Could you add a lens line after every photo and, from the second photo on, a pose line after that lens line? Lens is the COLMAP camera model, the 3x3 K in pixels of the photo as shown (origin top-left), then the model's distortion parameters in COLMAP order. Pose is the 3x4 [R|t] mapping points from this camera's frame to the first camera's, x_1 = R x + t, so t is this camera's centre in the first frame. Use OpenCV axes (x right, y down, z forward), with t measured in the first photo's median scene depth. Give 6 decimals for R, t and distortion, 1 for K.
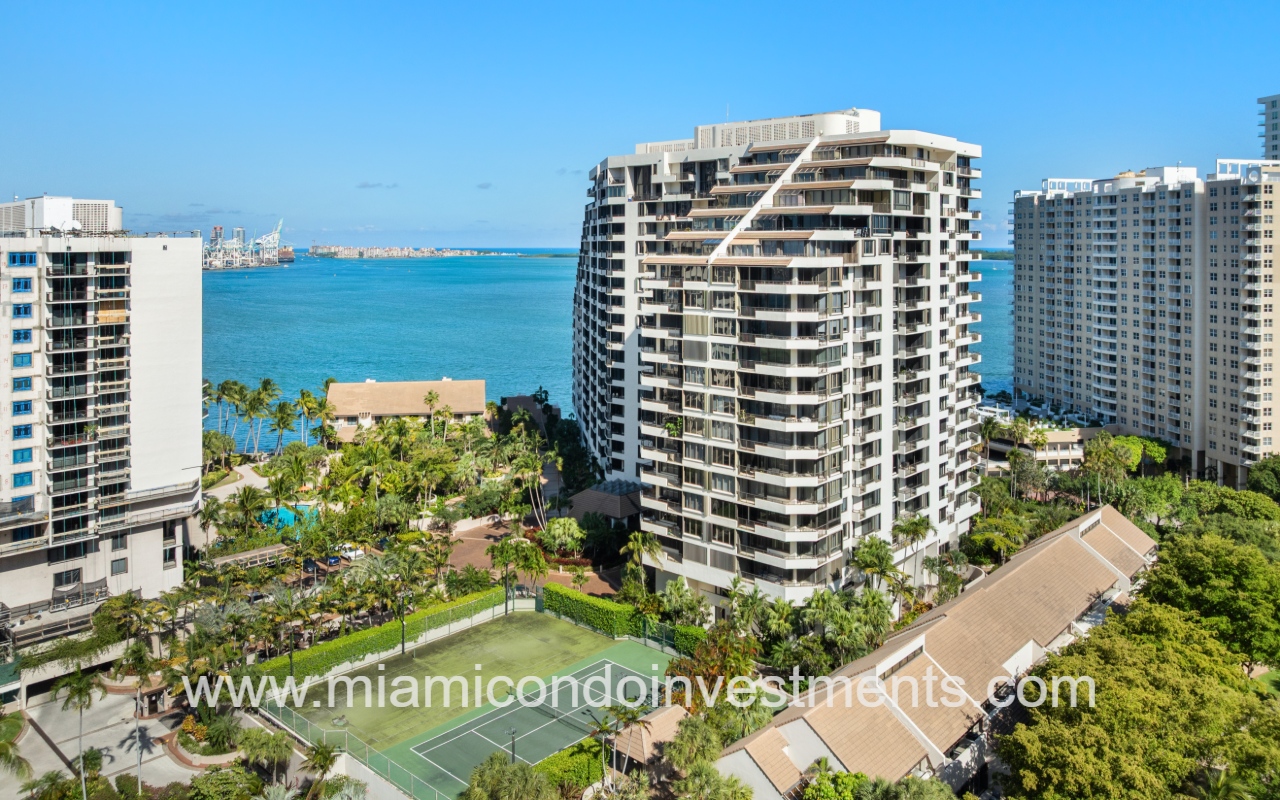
lens RADIAL K [[926.6, 0, 664.1], [0, 926.6, 332.4], [0, 0, 1]] dist [-0.018911, -0.013745]
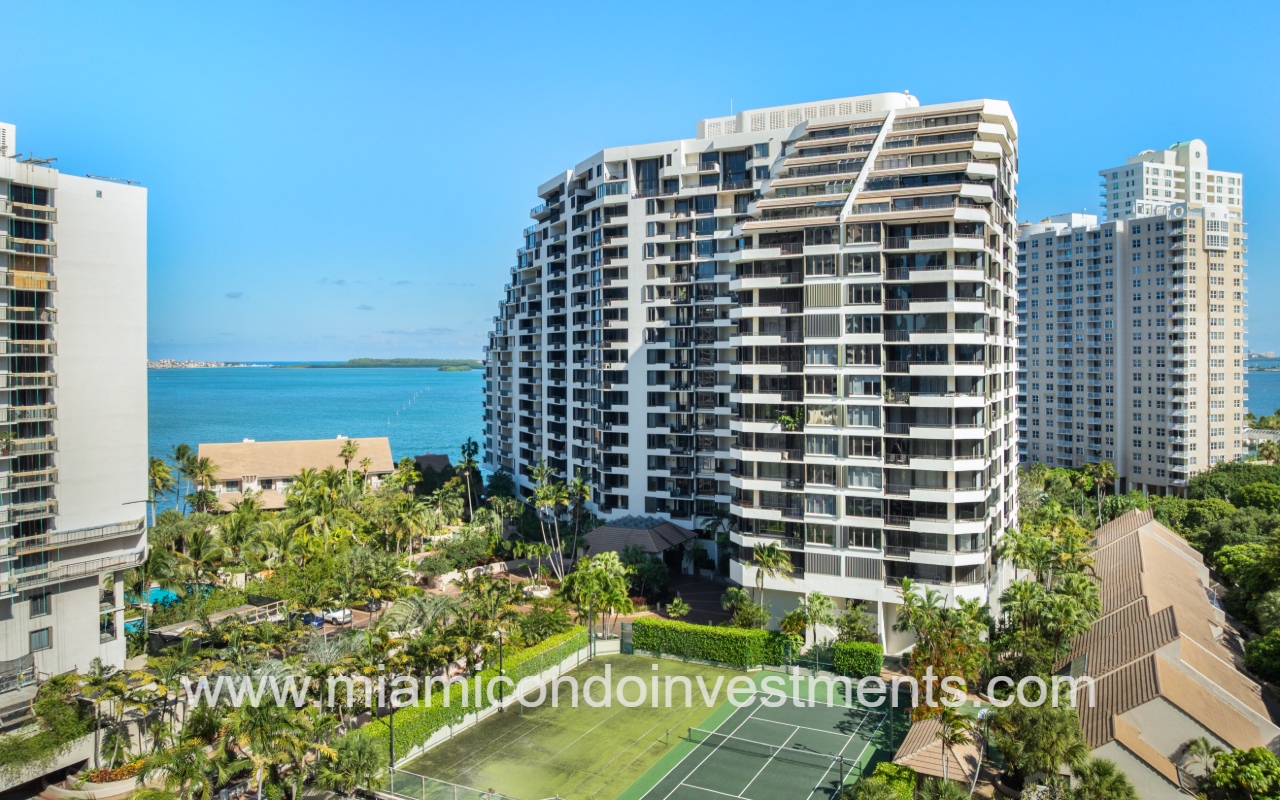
lens RADIAL K [[926.6, 0, 738.8], [0, 926.6, 404.2], [0, 0, 1]] dist [-0.018911, -0.013745]
pose [[0.965589, -0.021854, 0.259154, -0.245792], [0.025133, 0.999640, -0.009347, 0.091448], [-0.258856, 0.015538, 0.965791, 0.180240]]
